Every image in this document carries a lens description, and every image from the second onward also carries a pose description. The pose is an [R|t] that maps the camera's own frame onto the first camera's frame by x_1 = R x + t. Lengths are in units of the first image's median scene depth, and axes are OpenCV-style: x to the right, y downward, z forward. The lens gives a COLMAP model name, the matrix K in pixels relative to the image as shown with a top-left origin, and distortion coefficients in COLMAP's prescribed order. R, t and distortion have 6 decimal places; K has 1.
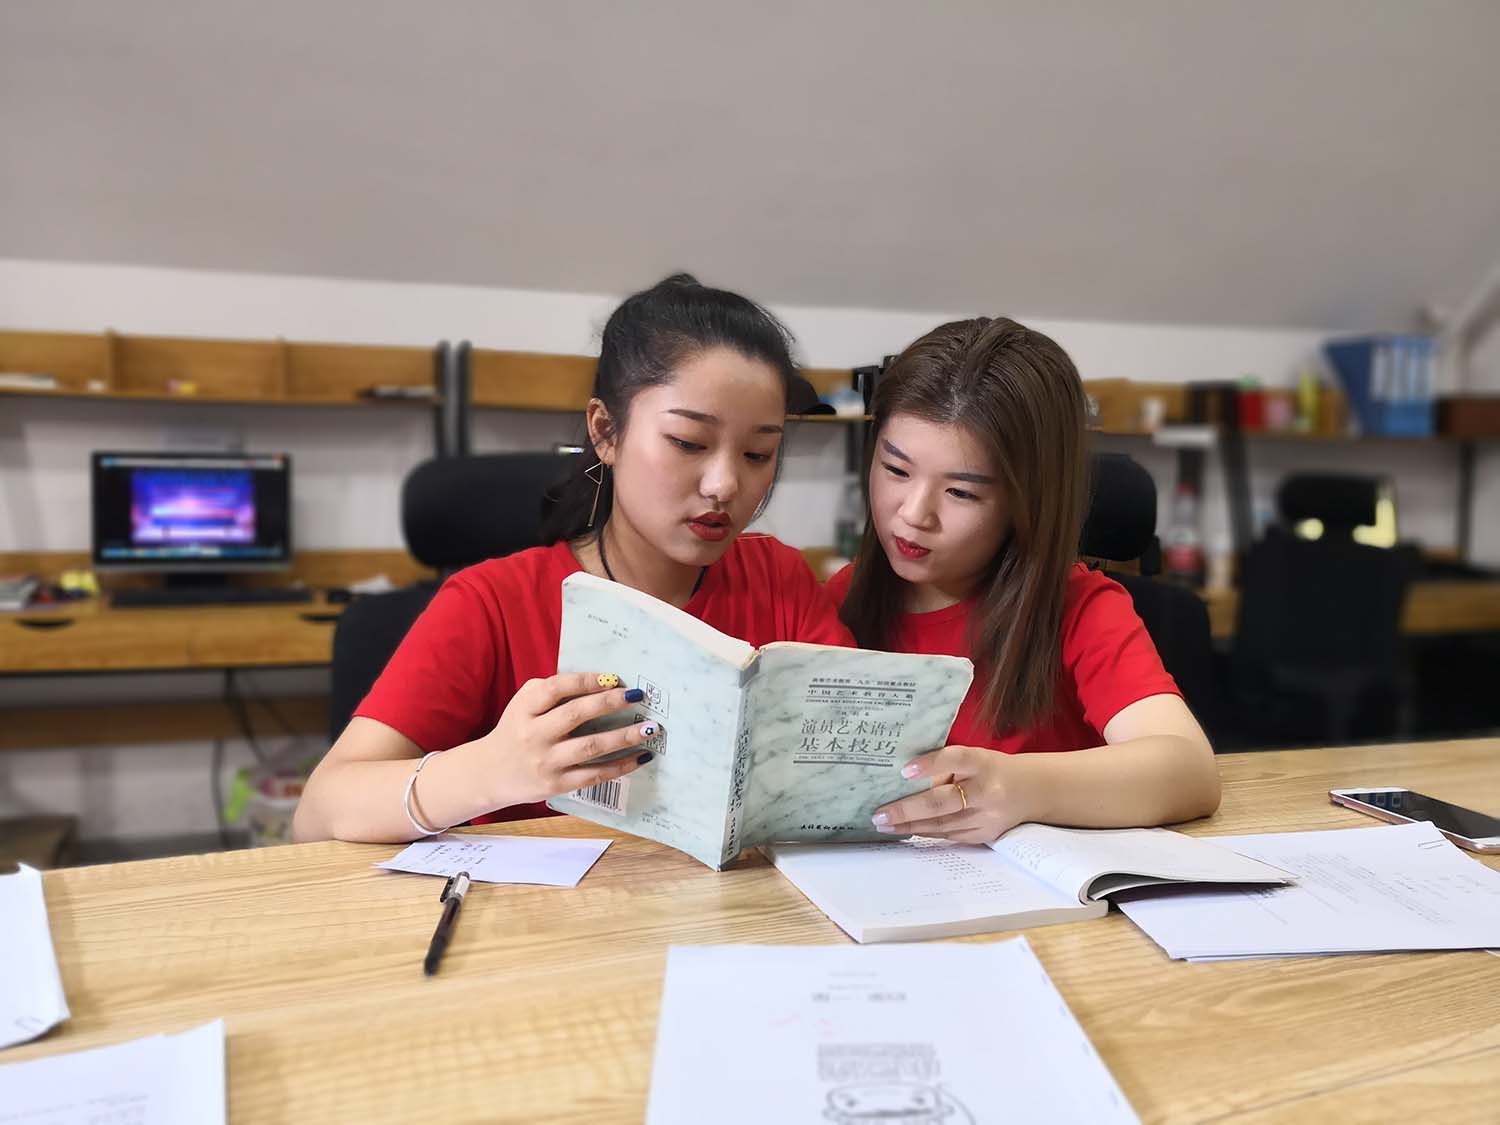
lens RADIAL K [[1217.2, 0, 745.0], [0, 1217.2, 559.0], [0, 0, 1]] dist [-0.023279, 0.005559]
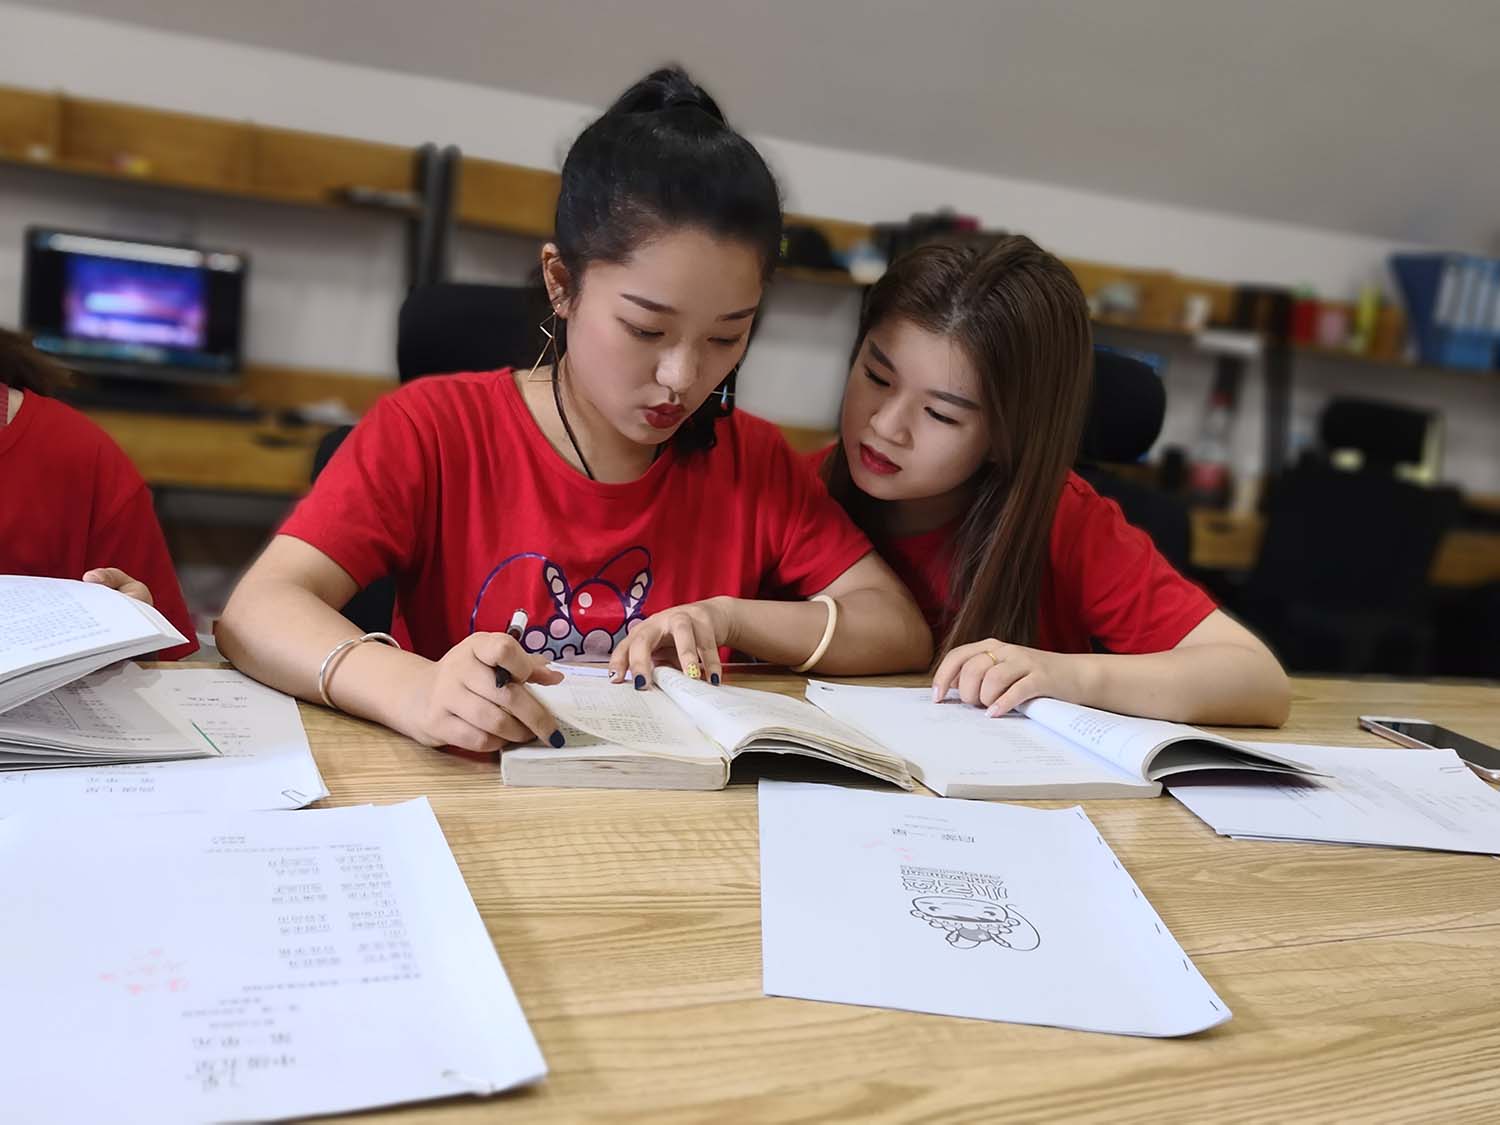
lens RADIAL K [[1394.4, 0, 742.7], [0, 1394.4, 573.8], [0, 0, 1]] dist [-0.024495, 0.000000]
pose [[0.993687, 0.102872, 0.044756, -0.090358], [-0.106997, 0.988968, 0.102437, 0.006514], [-0.033725, -0.106579, 0.993732, -0.124308]]
